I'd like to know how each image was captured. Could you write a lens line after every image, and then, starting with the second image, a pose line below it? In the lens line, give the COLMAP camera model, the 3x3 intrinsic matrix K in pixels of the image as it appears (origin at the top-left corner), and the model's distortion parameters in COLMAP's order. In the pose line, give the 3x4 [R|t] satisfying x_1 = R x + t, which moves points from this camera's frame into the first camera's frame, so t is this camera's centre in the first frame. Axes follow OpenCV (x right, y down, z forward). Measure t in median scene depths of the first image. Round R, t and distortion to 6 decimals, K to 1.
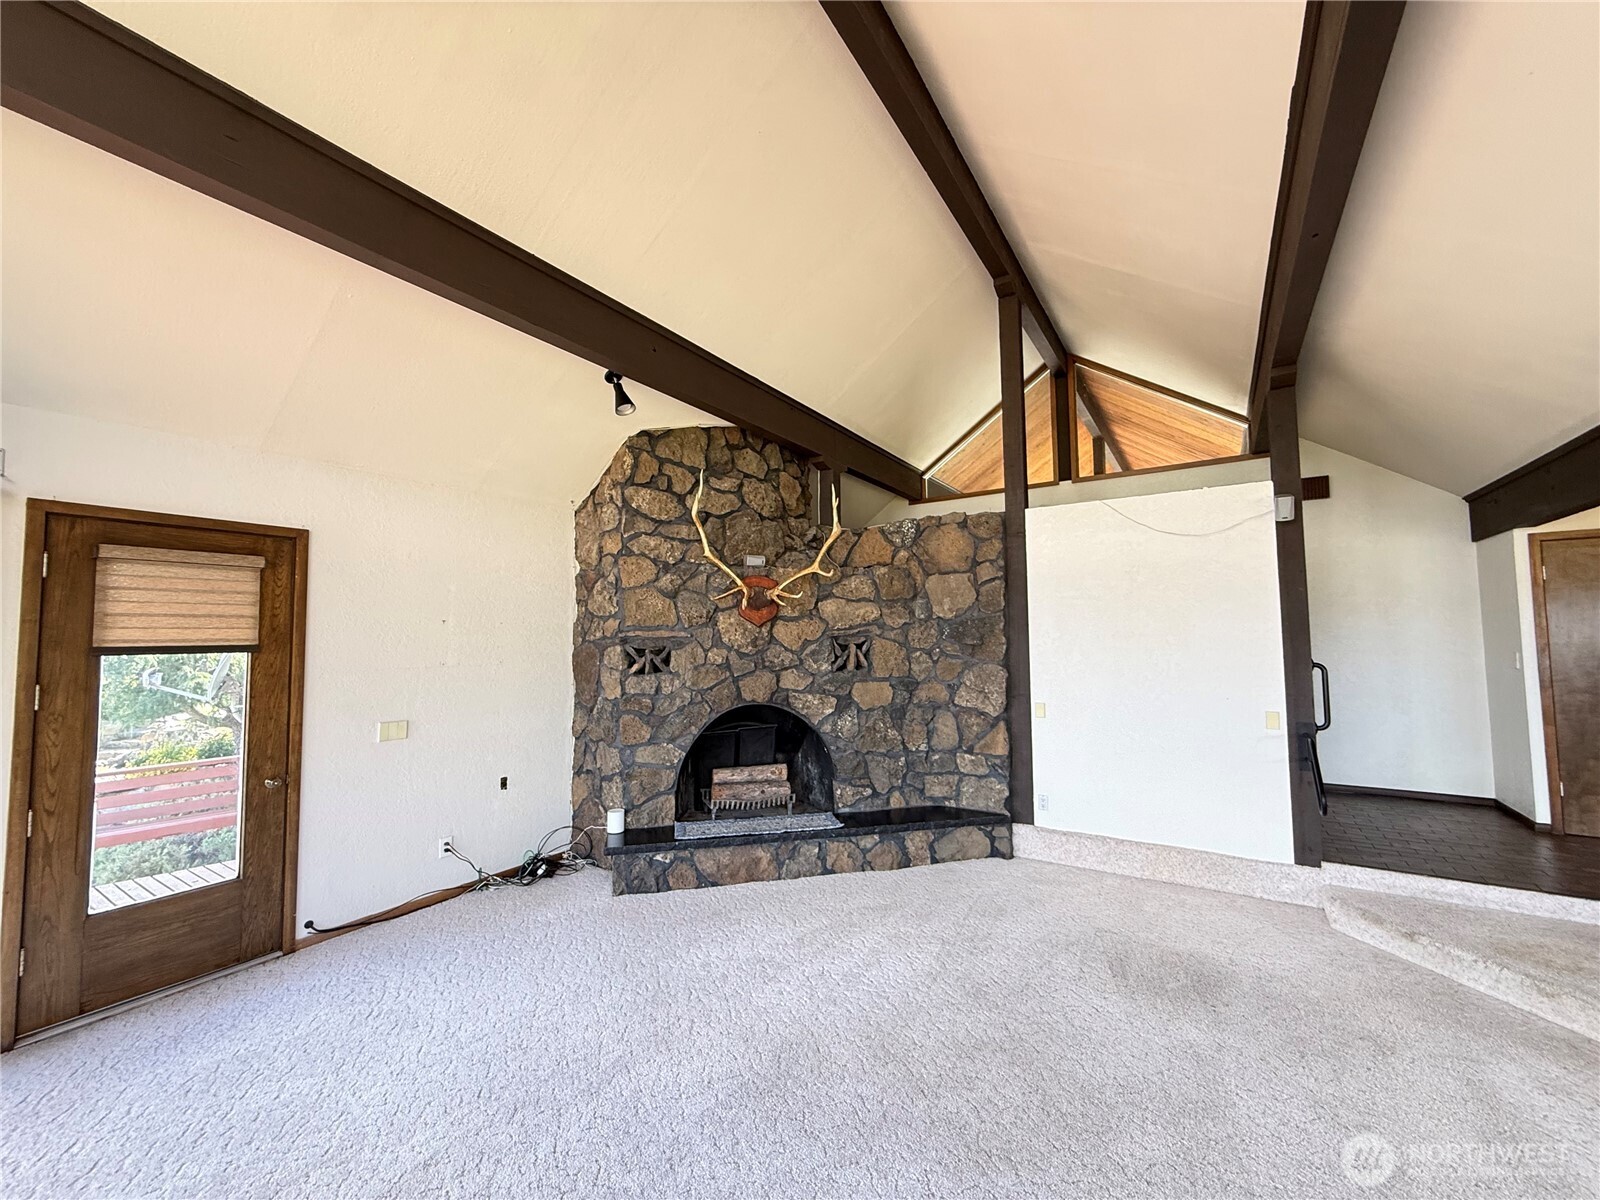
lens RADIAL K [[639.3, 0, 800.0], [0, 639.3, 600.0], [0, 0, 1]] dist [-0.000835, 0.000242]
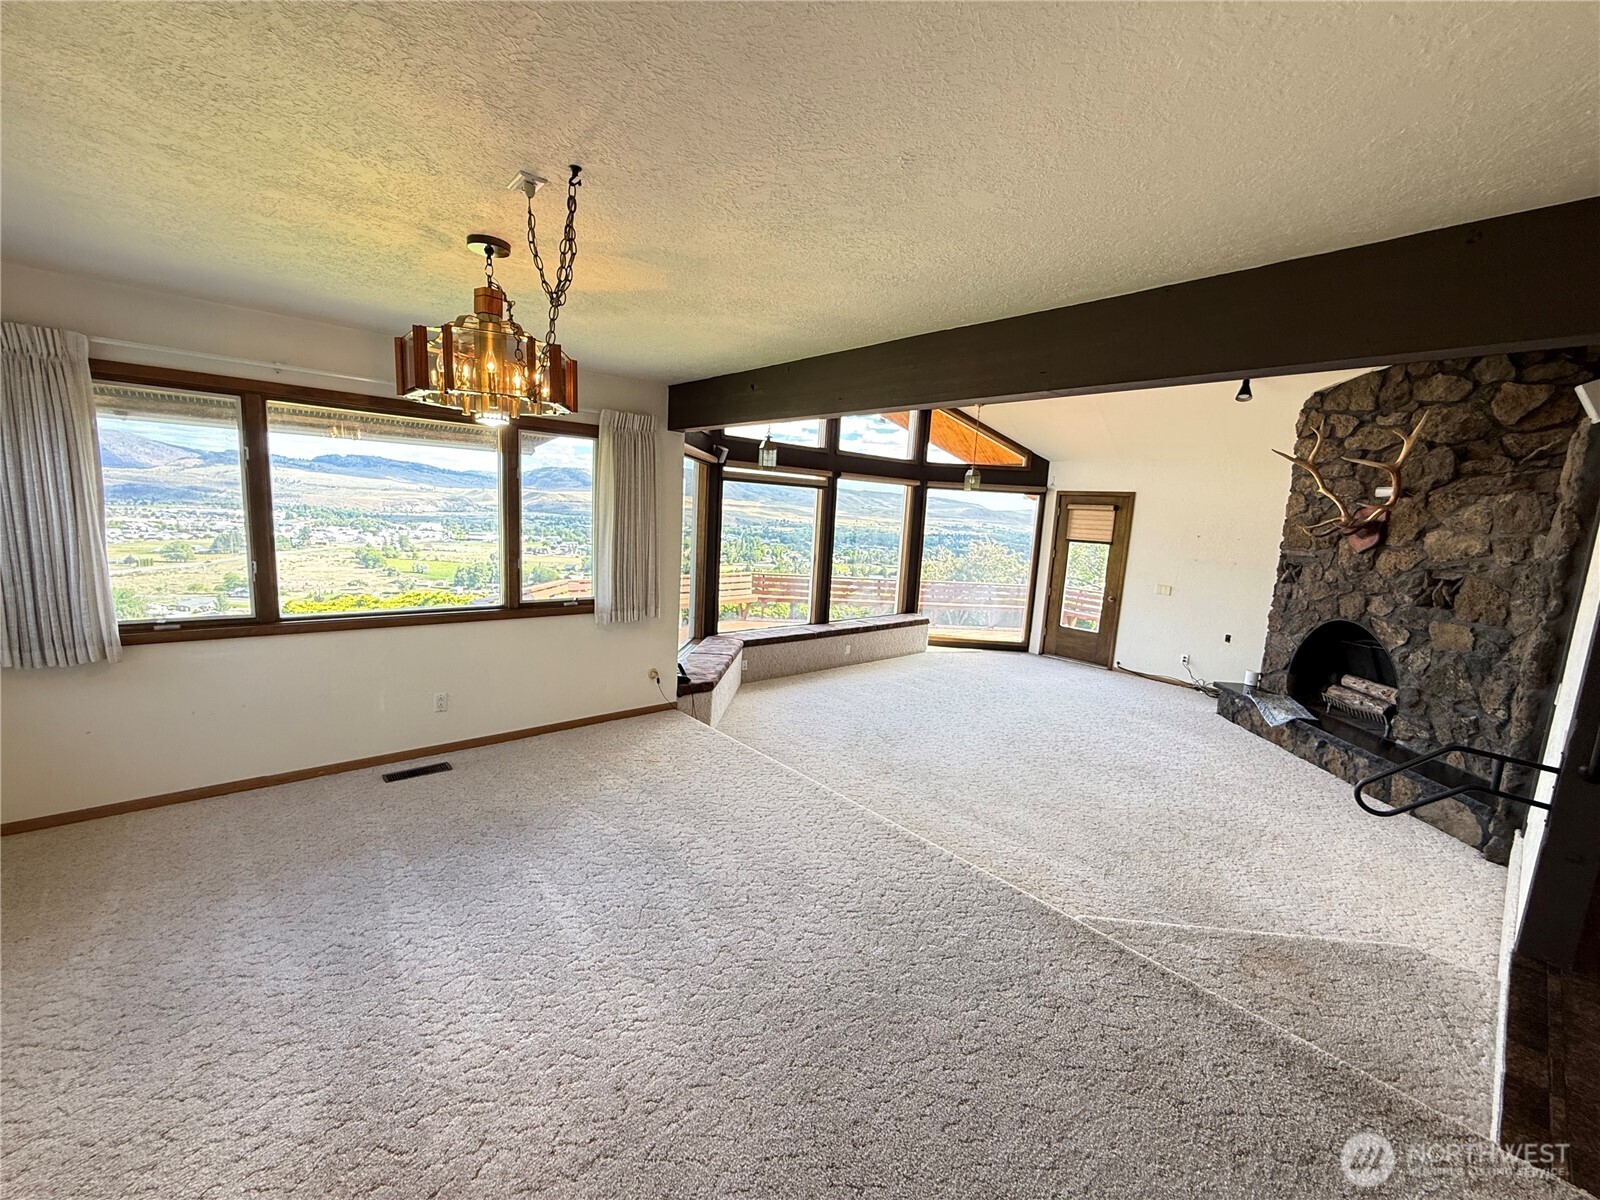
lens RADIAL K [[639.3, 0, 800.0], [0, 639.3, 600.0], [0, 0, 1]] dist [-0.000835, 0.000242]
pose [[-0.270283, 0.134417, -0.953351, 1.284972], [0.006586, 0.990441, 0.137779, -0.038102], [0.962758, 0.030961, -0.268585, 0.365138]]
